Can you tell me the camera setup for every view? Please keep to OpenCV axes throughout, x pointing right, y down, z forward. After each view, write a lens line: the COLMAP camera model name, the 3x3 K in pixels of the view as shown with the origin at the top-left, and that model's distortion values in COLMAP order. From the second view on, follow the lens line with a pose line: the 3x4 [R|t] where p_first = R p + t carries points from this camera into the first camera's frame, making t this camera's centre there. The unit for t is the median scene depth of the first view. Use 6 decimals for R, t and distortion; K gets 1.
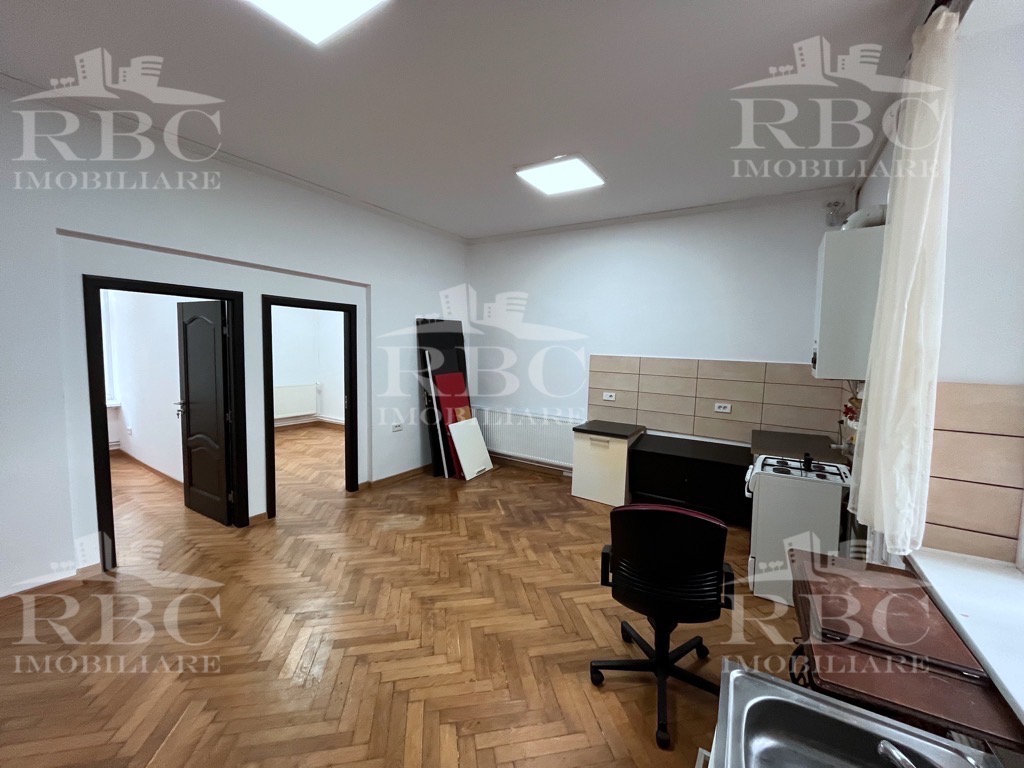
lens RADIAL K [[408.8, 0, 514.3], [0, 408.8, 384.1], [0, 0, 1]] dist [-0.014783, -0.000756]
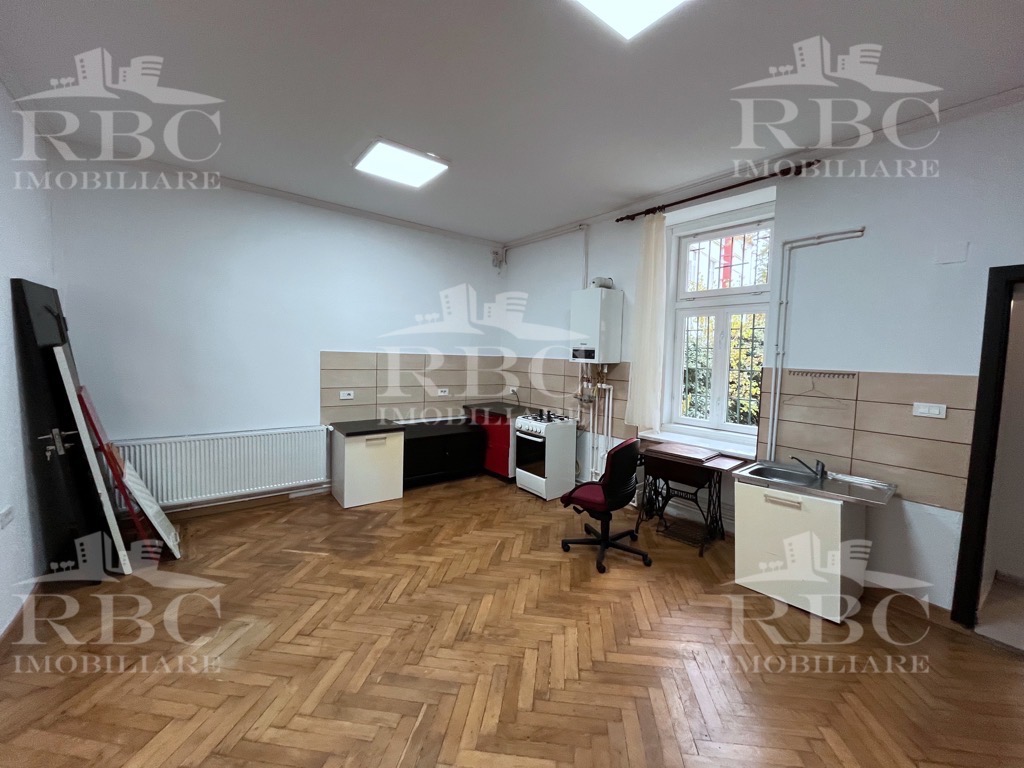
lens RADIAL K [[408.8, 0, 515.0], [0, 408.8, 381.6], [0, 0, 1]] dist [-0.014783, -0.000756]
pose [[0.321935, -0.081629, 0.943236, -0.615458], [0.067499, 0.995720, 0.063133, -0.039466], [-0.944353, 0.043343, 0.326067, 0.378615]]
